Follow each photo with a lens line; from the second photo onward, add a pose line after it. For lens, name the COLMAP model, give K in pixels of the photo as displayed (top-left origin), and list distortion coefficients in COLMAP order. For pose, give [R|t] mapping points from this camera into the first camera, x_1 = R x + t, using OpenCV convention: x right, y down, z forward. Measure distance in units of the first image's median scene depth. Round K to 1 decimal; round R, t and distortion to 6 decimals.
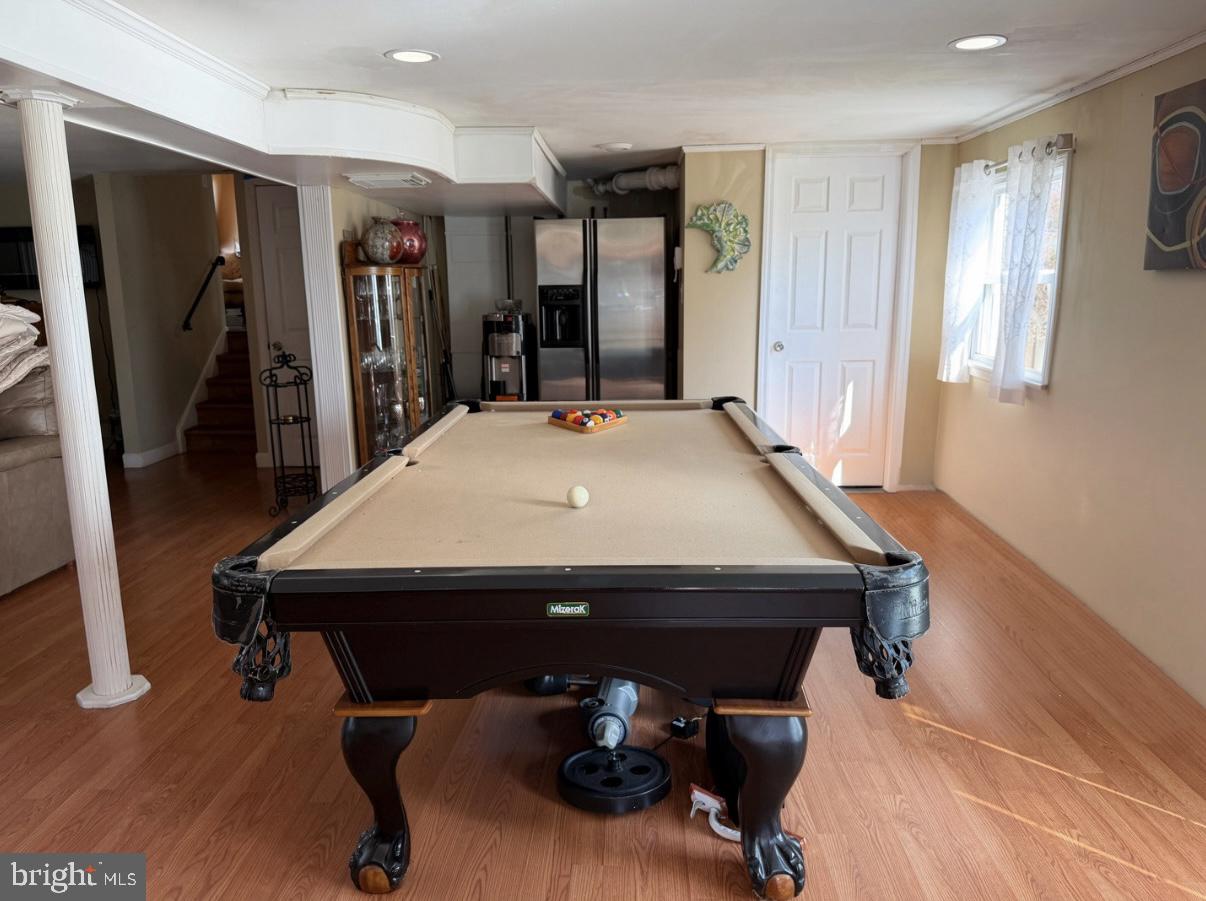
lens RADIAL K [[854.7, 0, 603.8], [0, 854.7, 453.4], [0, 0, 1]] dist [0.006794, 0.001463]
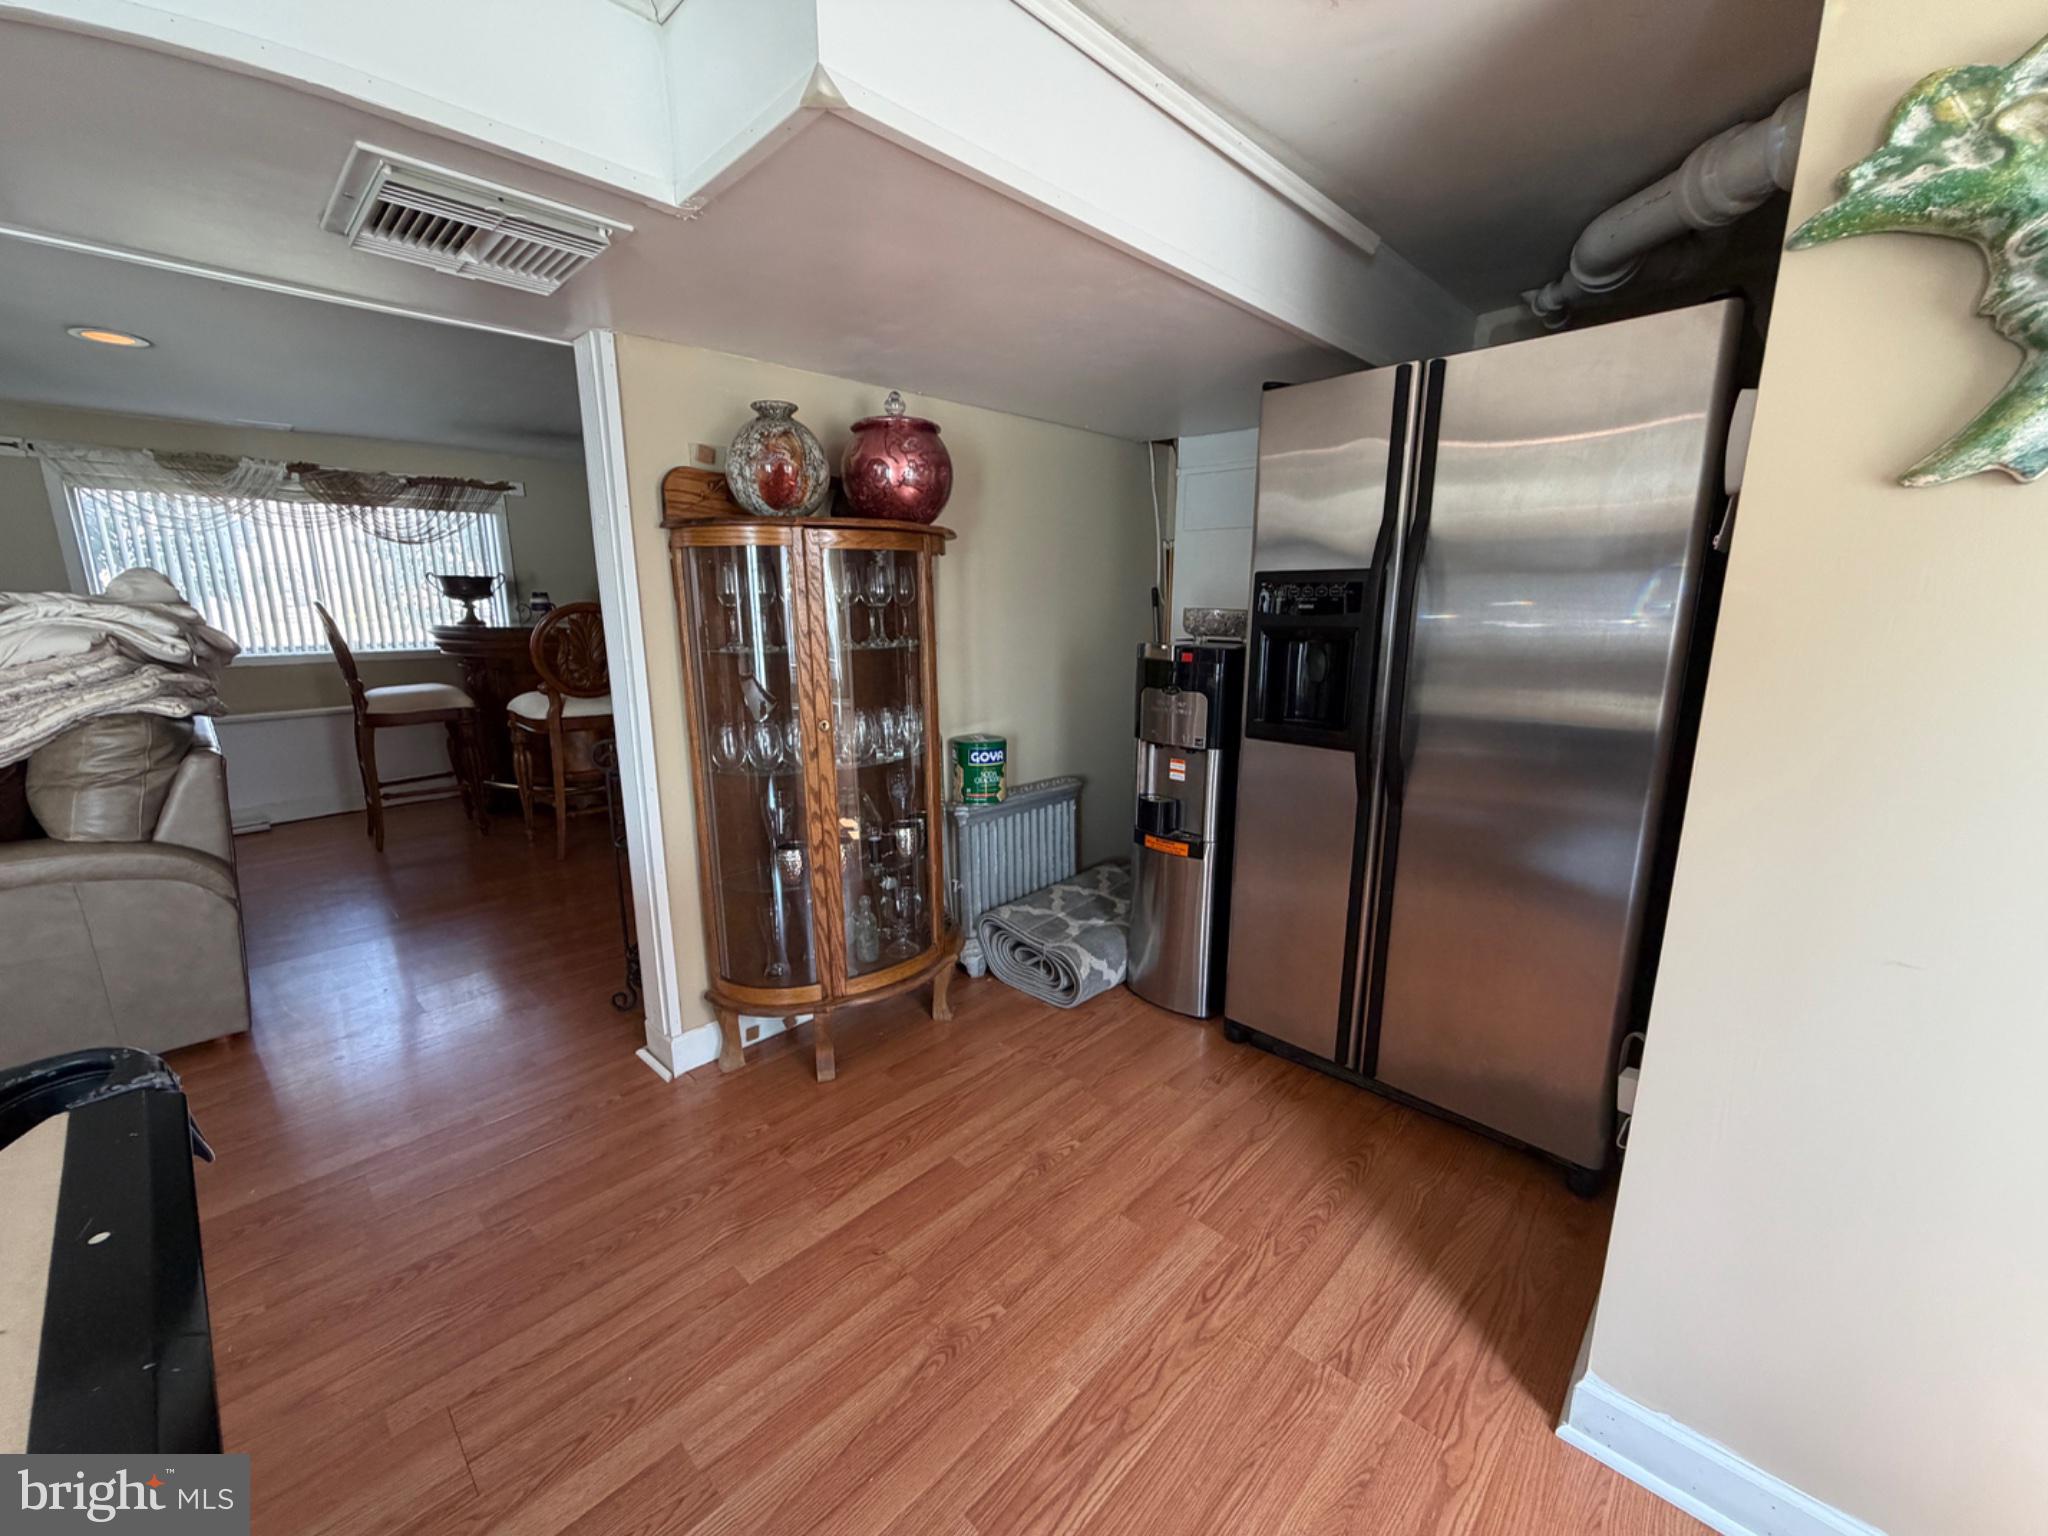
lens RADIAL K [[807.8, 0, 1020.2], [0, 807.8, 767.5], [0, 0, 1]] dist [-0.001890, -0.000232]
pose [[0.735704, 0.149782, -0.660534, 0.103440], [-0.134786, 0.988112, 0.073939, -0.138399], [0.663757, 0.034633, 0.747146, 0.745881]]
